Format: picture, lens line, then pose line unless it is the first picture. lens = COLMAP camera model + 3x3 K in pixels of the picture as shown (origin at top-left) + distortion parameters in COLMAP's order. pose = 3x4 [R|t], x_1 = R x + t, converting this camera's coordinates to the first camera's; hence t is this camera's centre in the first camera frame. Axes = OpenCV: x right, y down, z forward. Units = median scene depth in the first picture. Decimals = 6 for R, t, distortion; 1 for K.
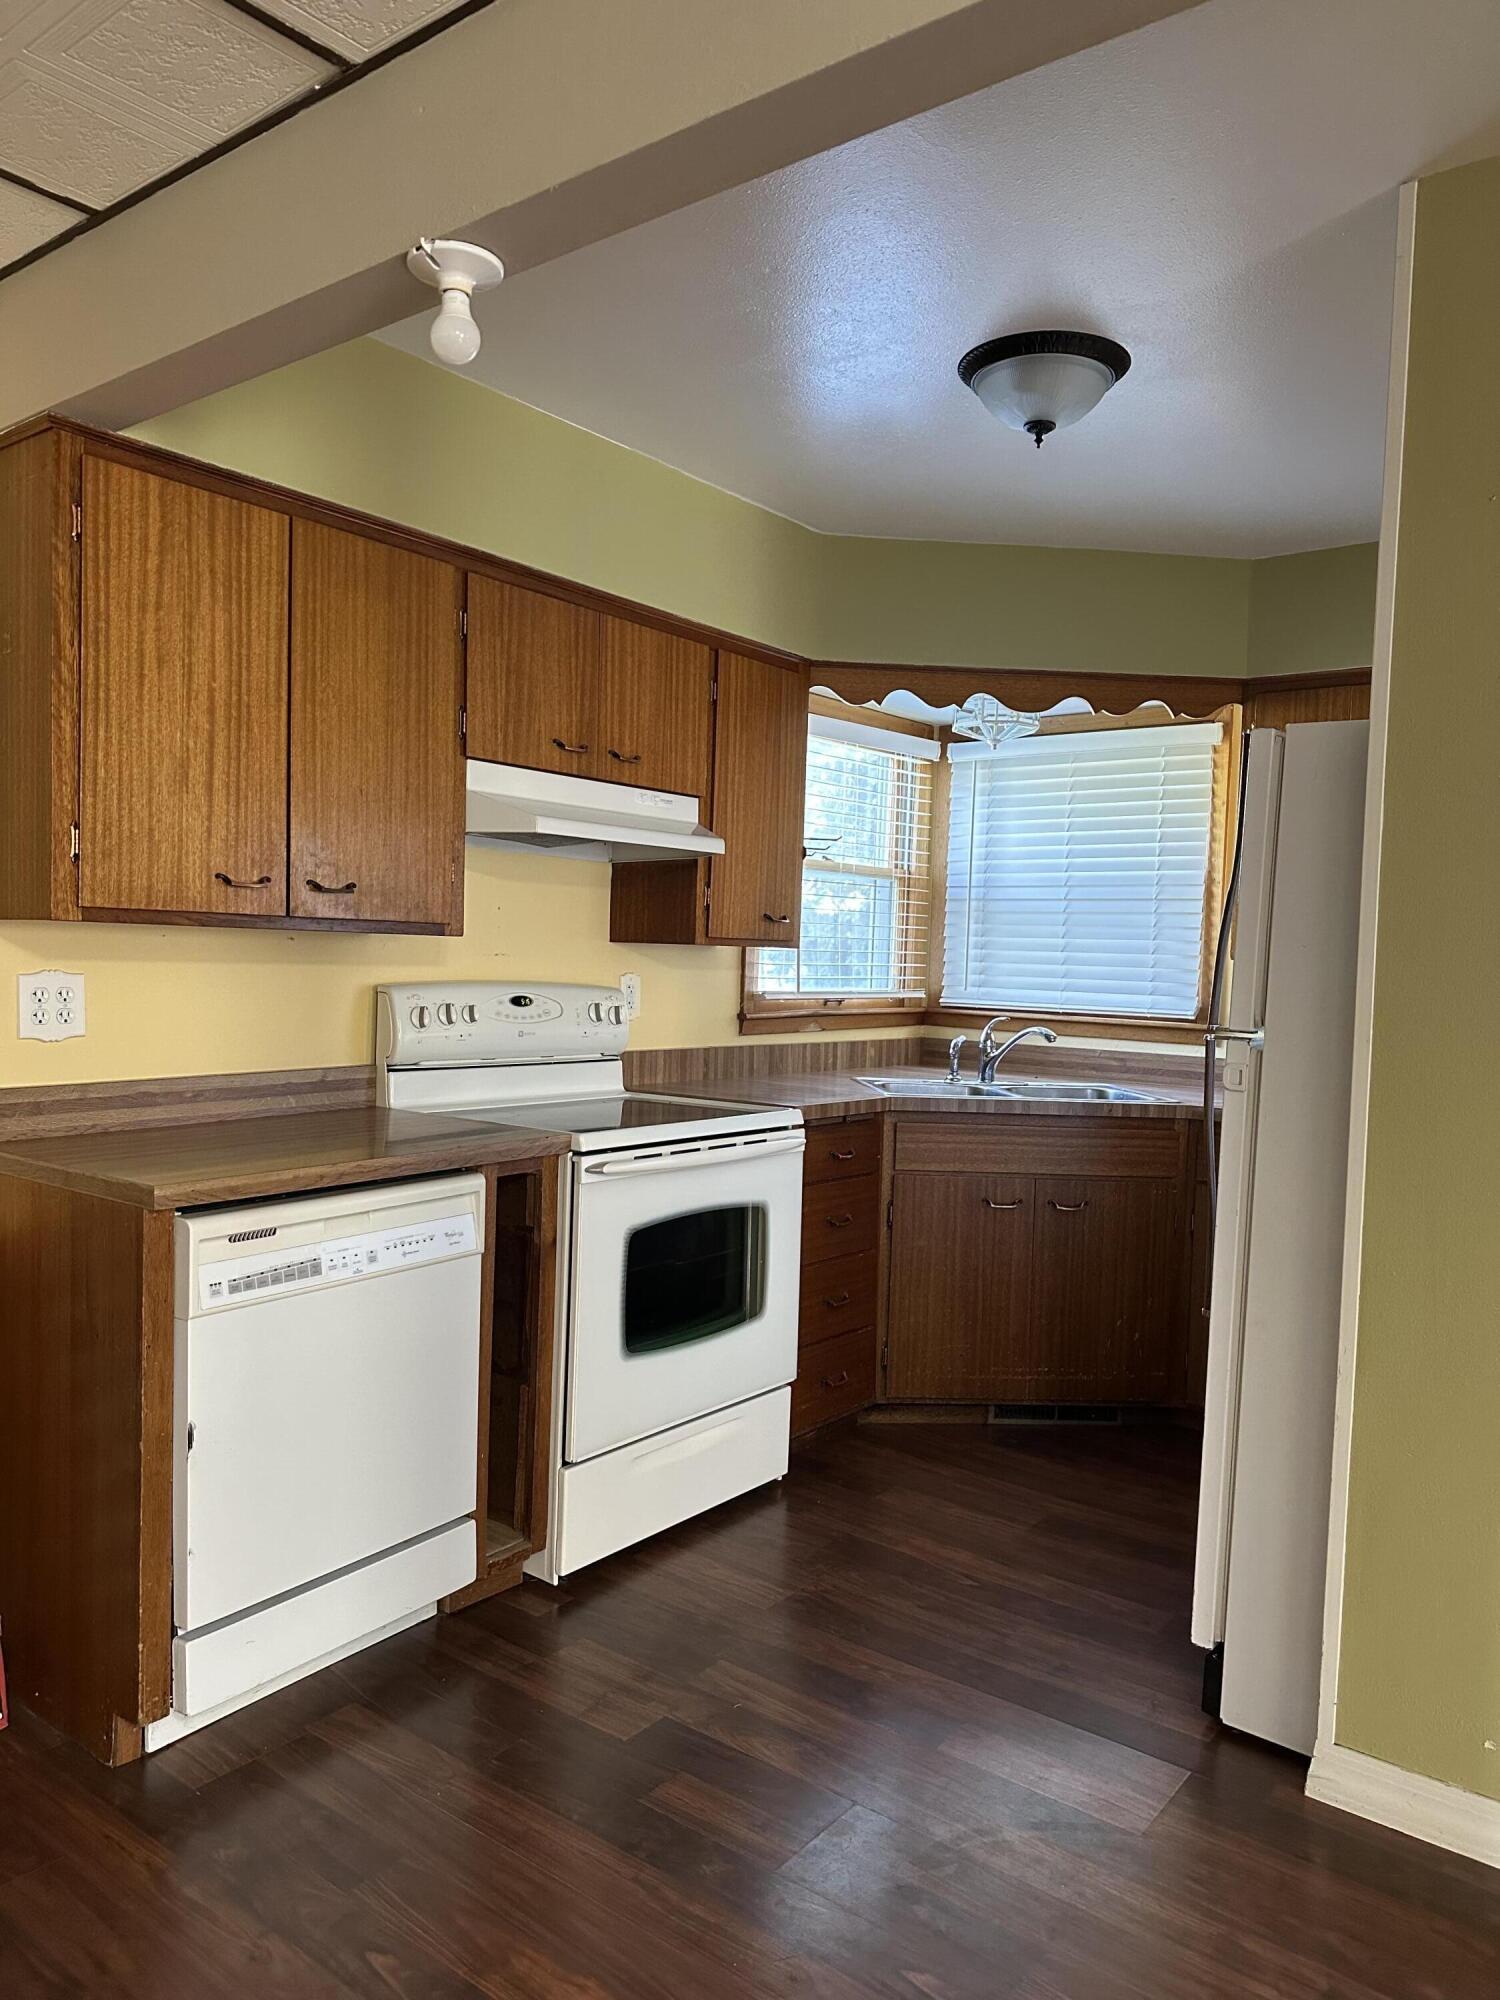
lens RADIAL K [[1398.9, 0, 765.9], [0, 1398.9, 987.9], [0, 0, 1]] dist [0.051980, -0.062058]
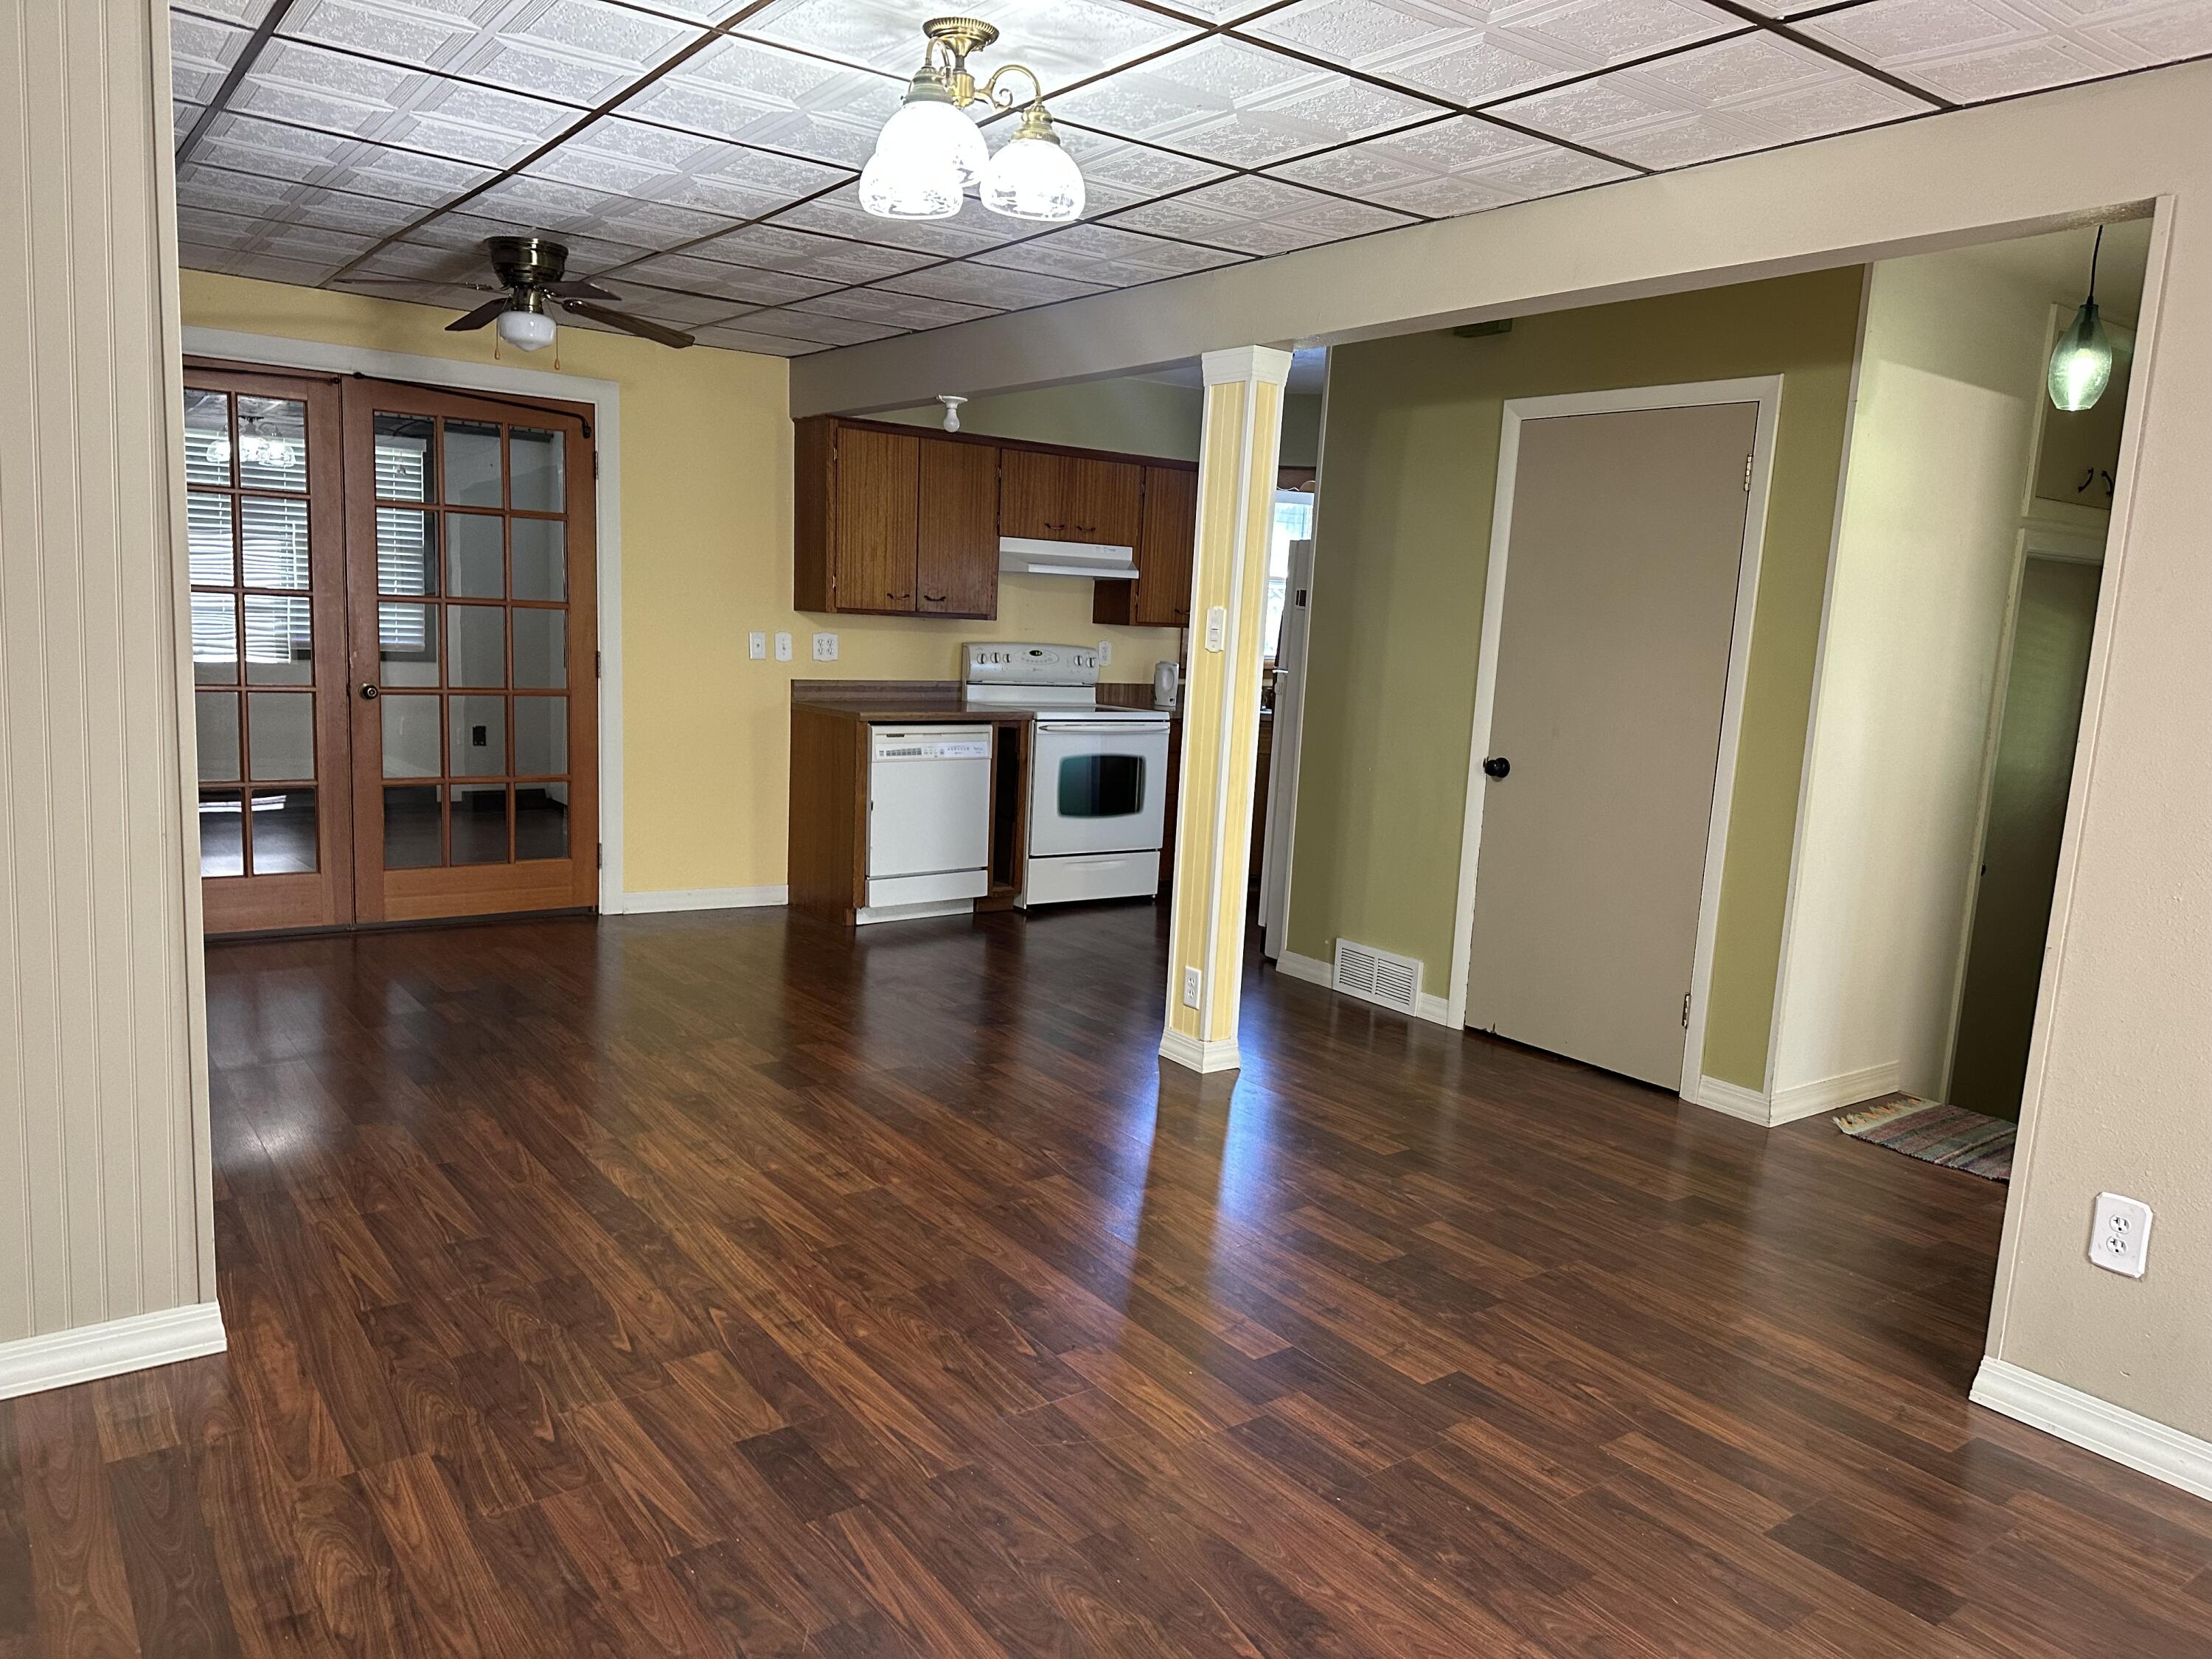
lens RADIAL K [[1547.2, 0, 1103.5], [0, 1547.2, 830.3], [0, 0, 1]] dist [0.051980, -0.062058]
pose [[0.961048, 0.055281, -0.270795, 0.629875], [-0.026118, 0.993573, 0.110140, 0.017922], [0.275143, -0.098778, 0.956315, -1.316640]]
